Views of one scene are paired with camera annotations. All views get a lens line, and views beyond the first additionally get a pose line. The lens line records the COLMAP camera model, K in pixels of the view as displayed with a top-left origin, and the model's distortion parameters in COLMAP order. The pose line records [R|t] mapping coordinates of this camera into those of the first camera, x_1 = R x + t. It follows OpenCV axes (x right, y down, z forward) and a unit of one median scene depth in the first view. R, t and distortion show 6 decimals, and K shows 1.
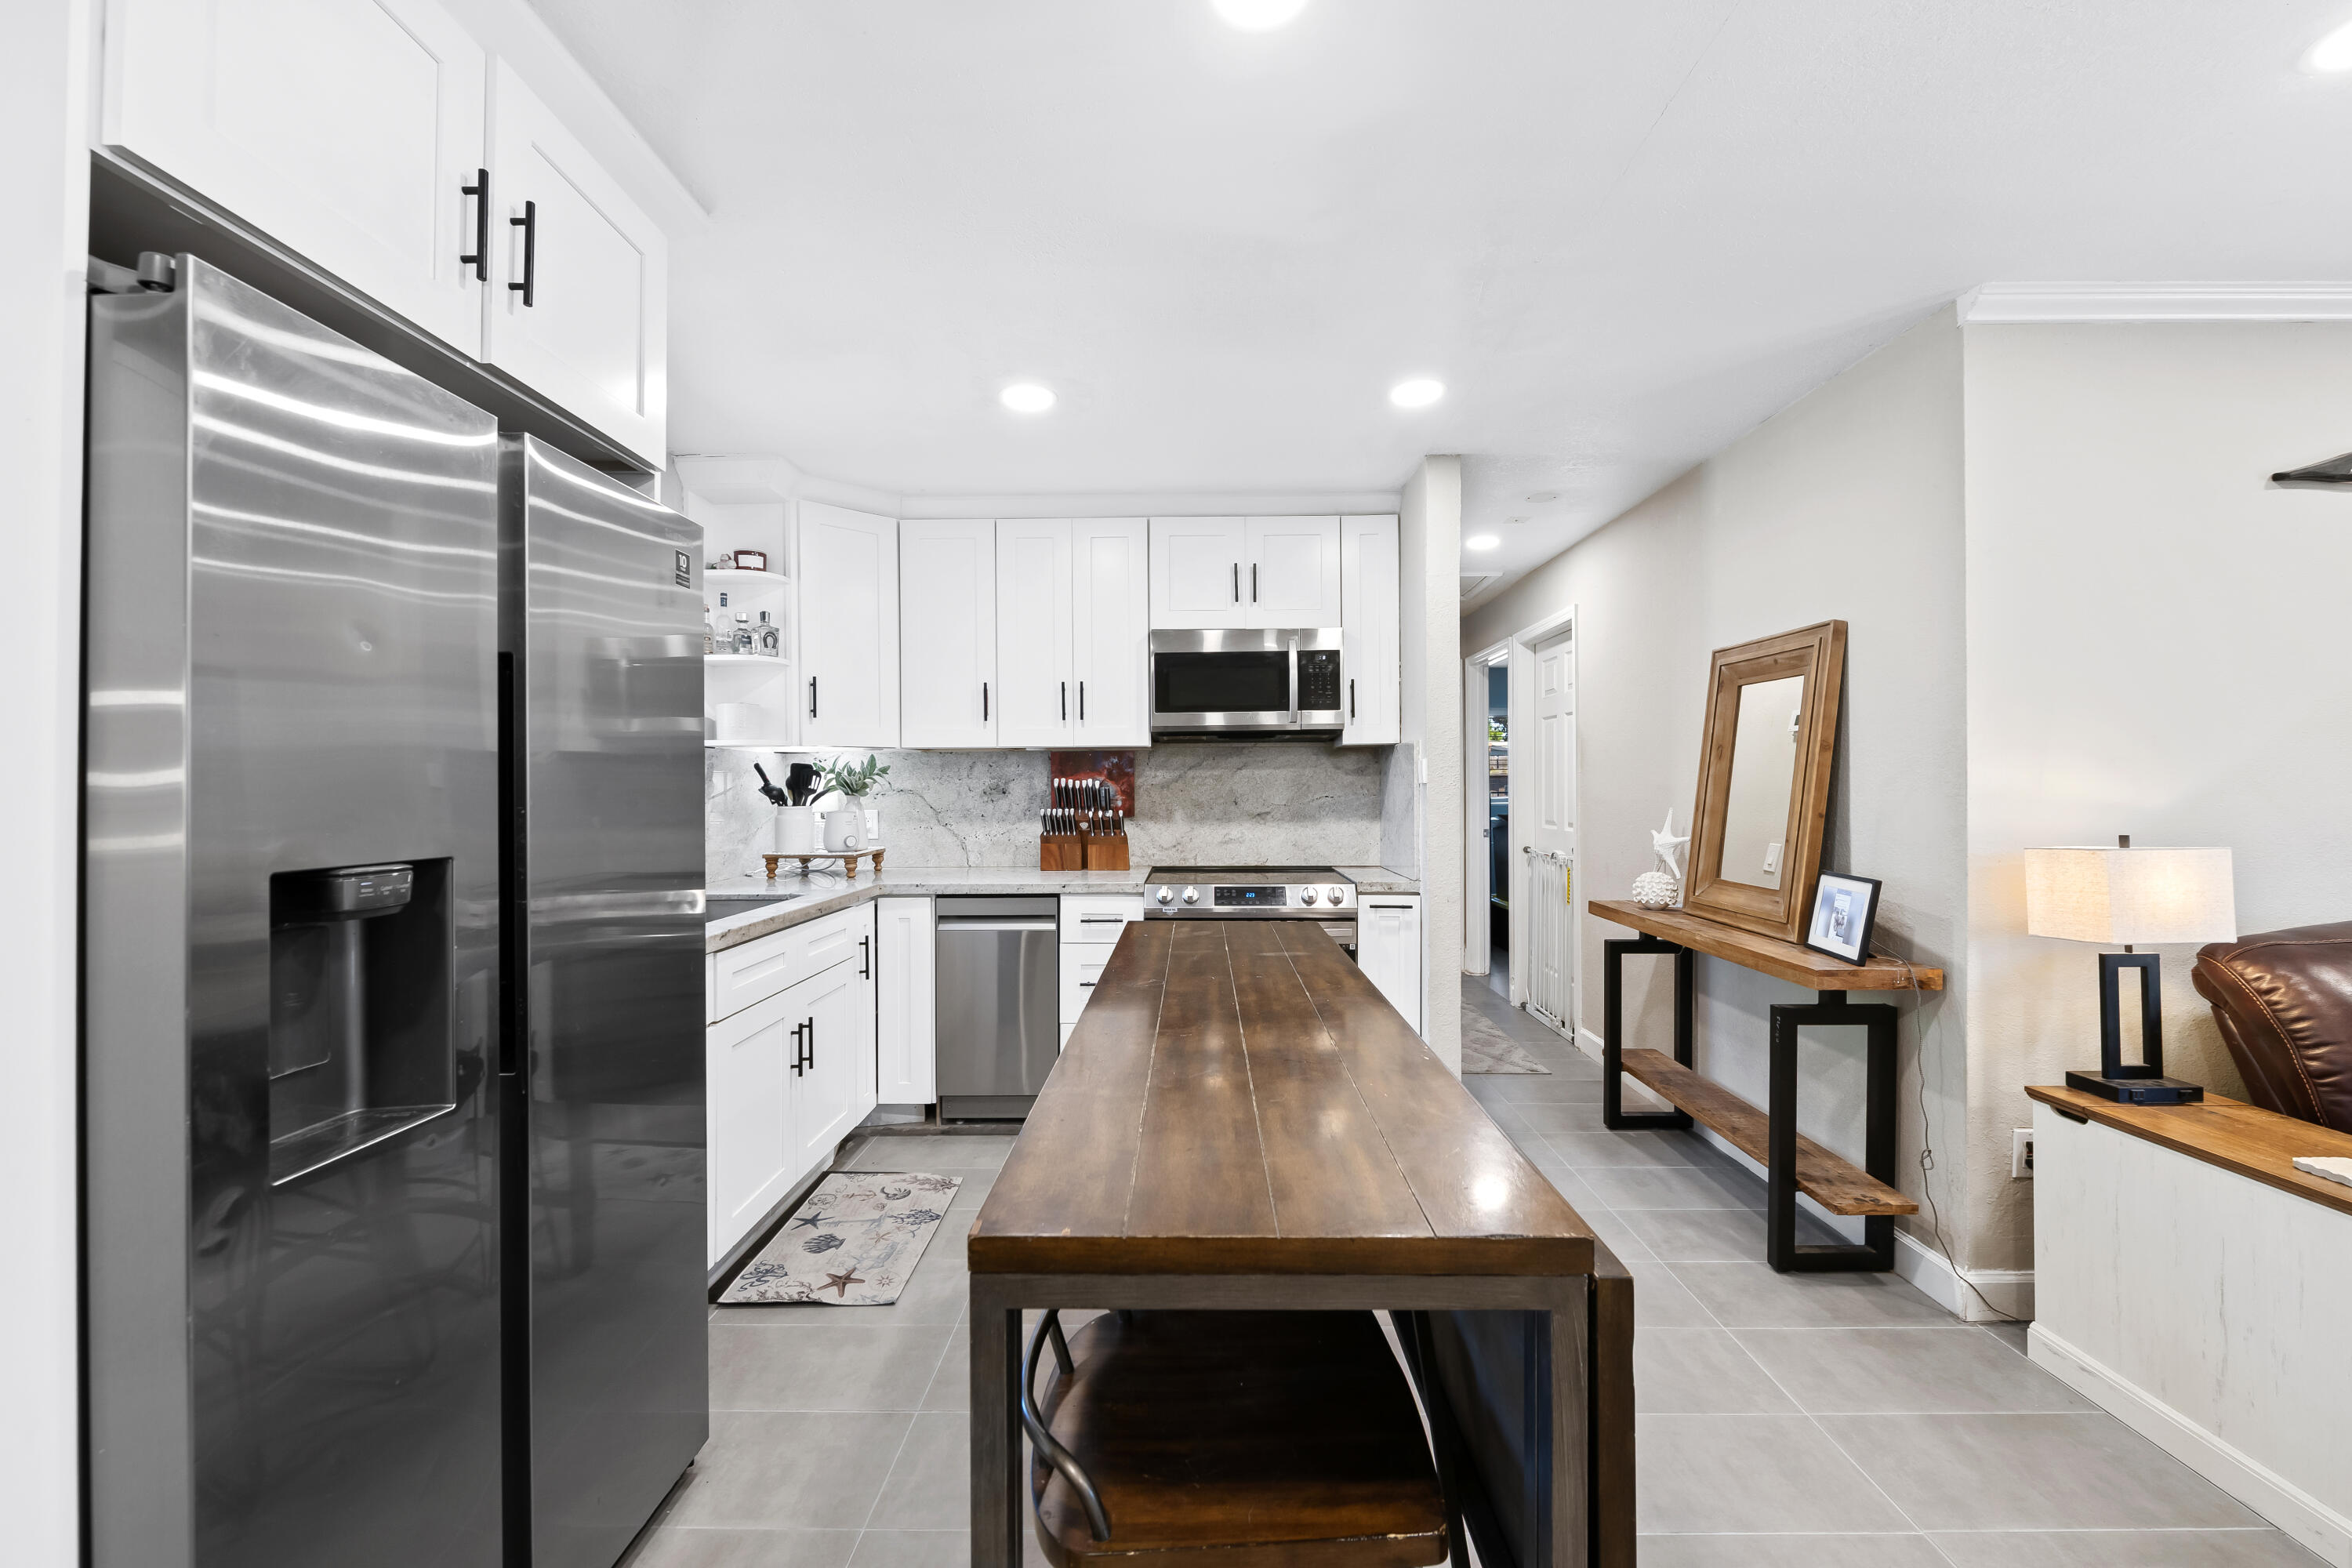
lens RADIAL K [[945.2, 0, 1208.5], [0, 945.2, 775.1], [0, 0, 1]] dist [-0.000314, -0.000003]
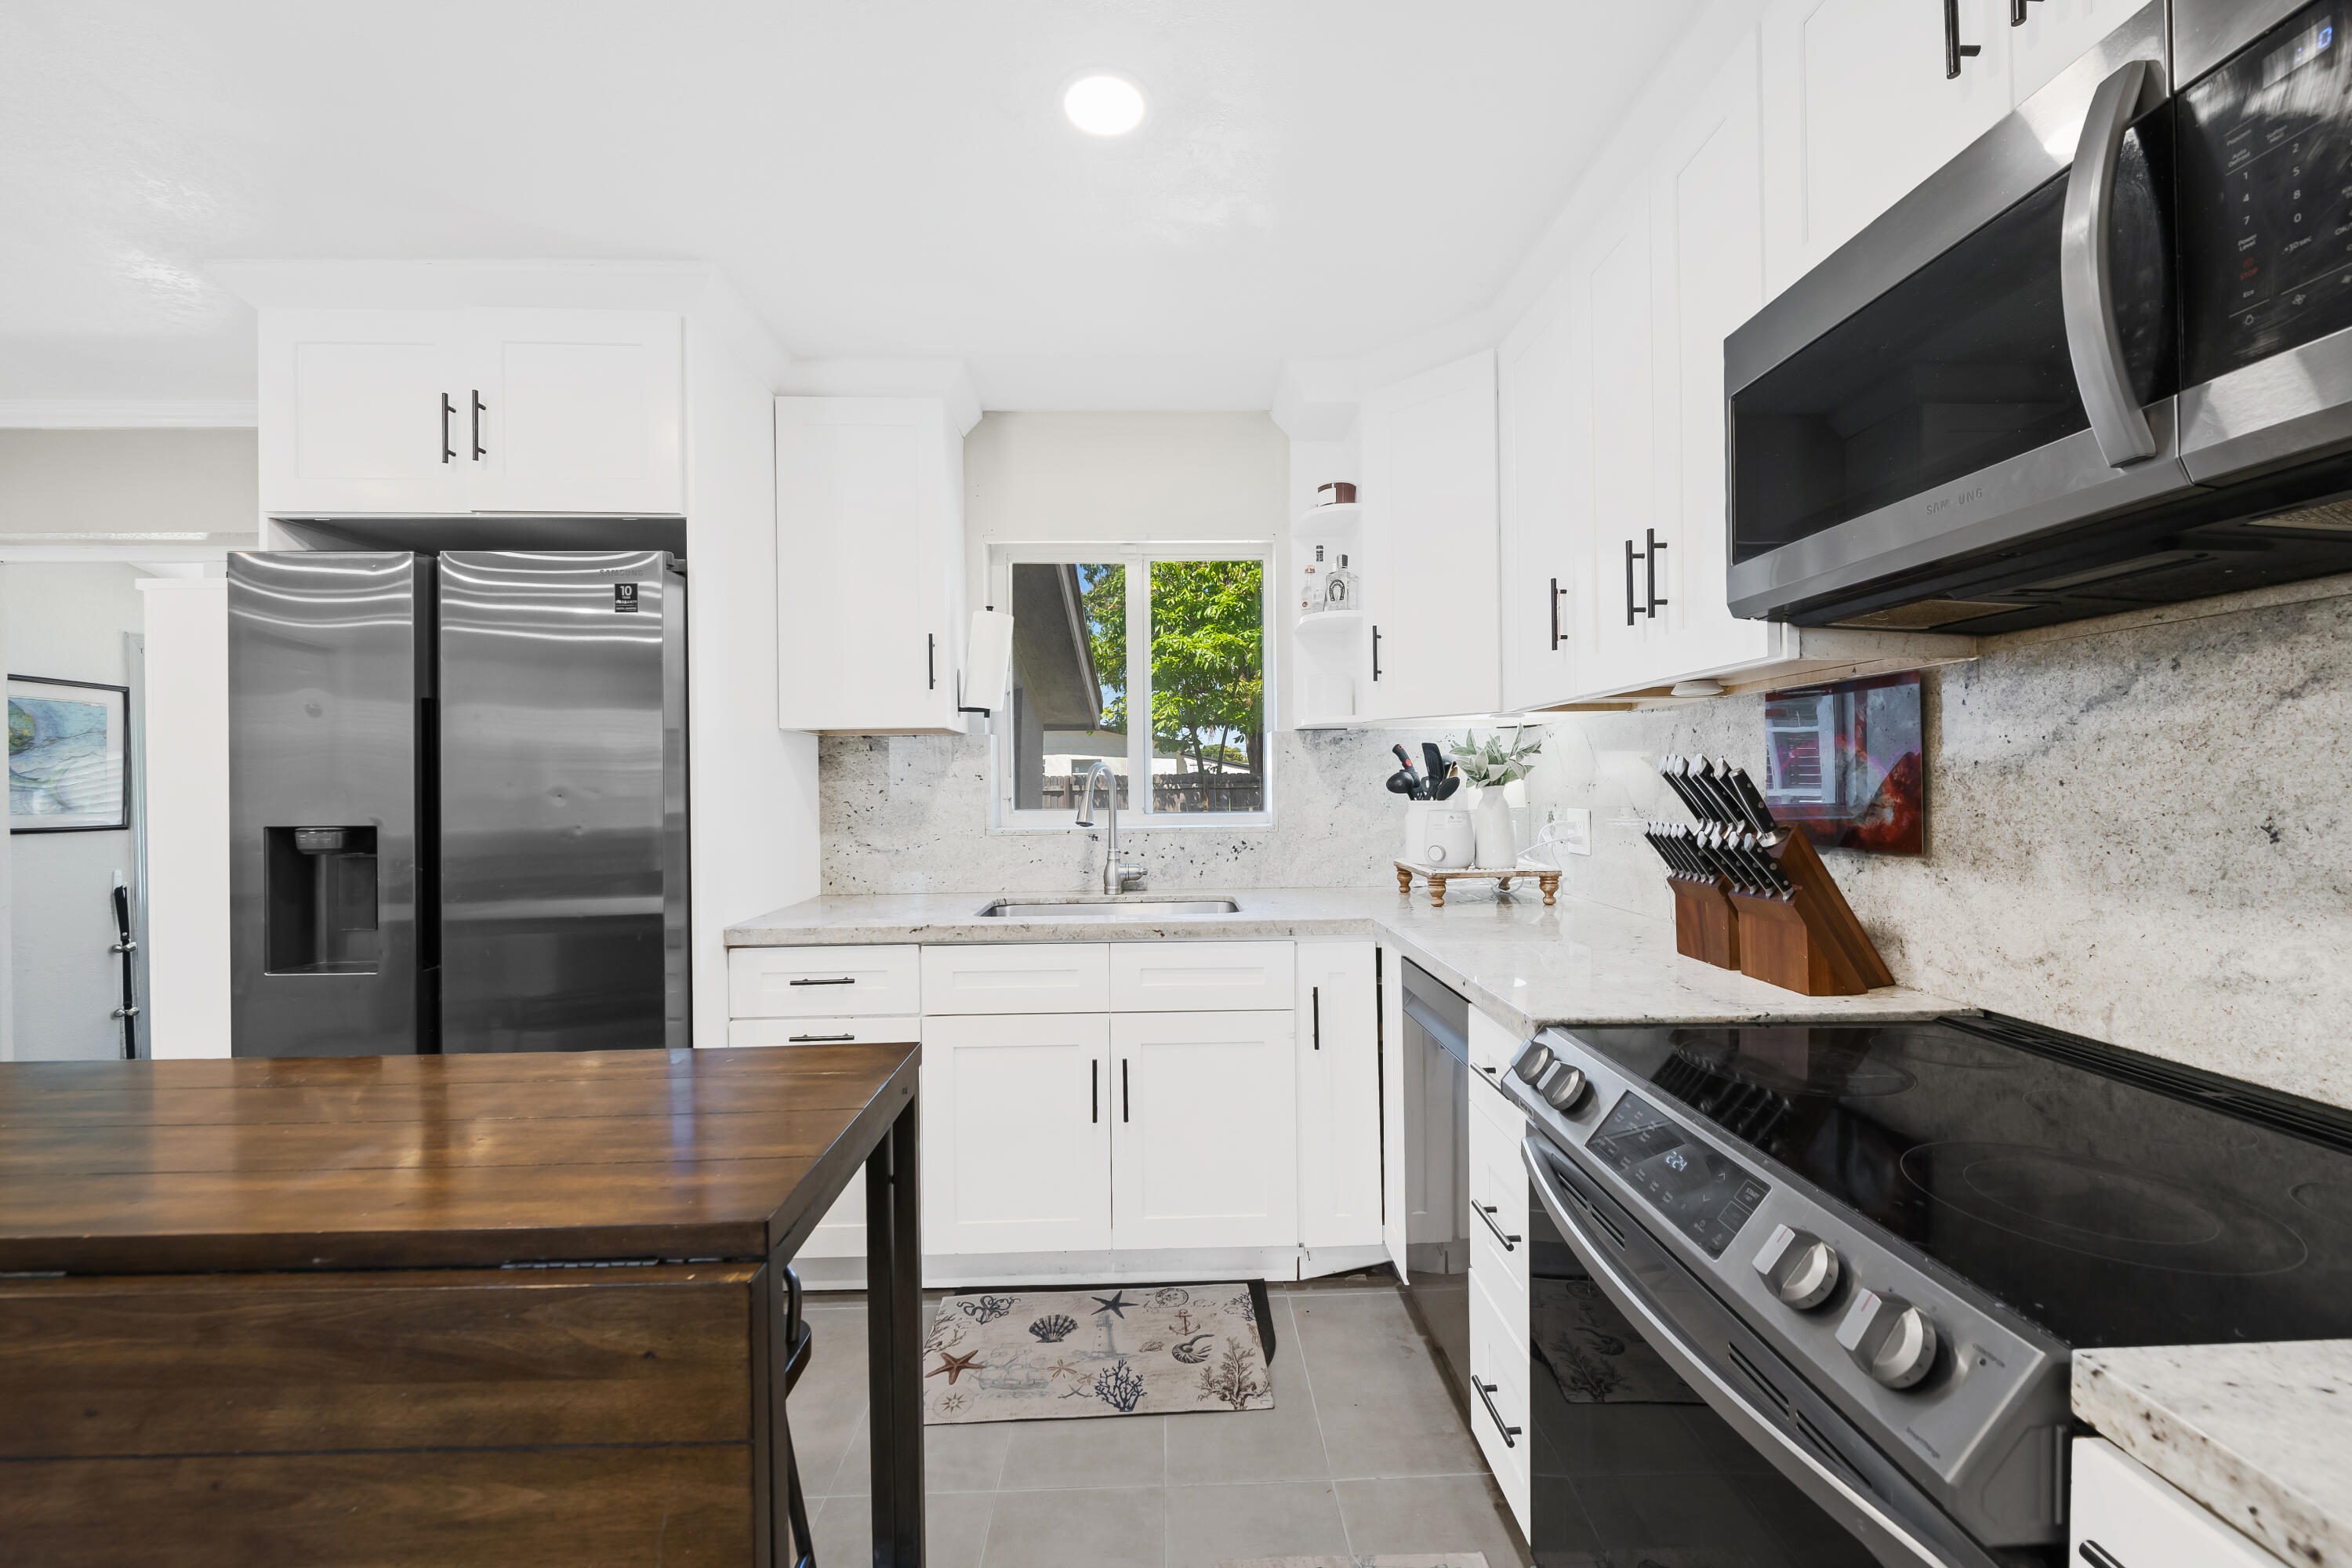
lens RADIAL K [[934.1, 0, 1176.0], [0, 934.1, 784.0], [0, 0, 1]] dist [-0.000948, -0.000078]
pose [[0.018449, 0.006953, -0.999806, 0.318385], [0.021363, 0.999745, 0.007347, 0.010396], [0.999602, -0.021494, 0.018295, 0.852697]]
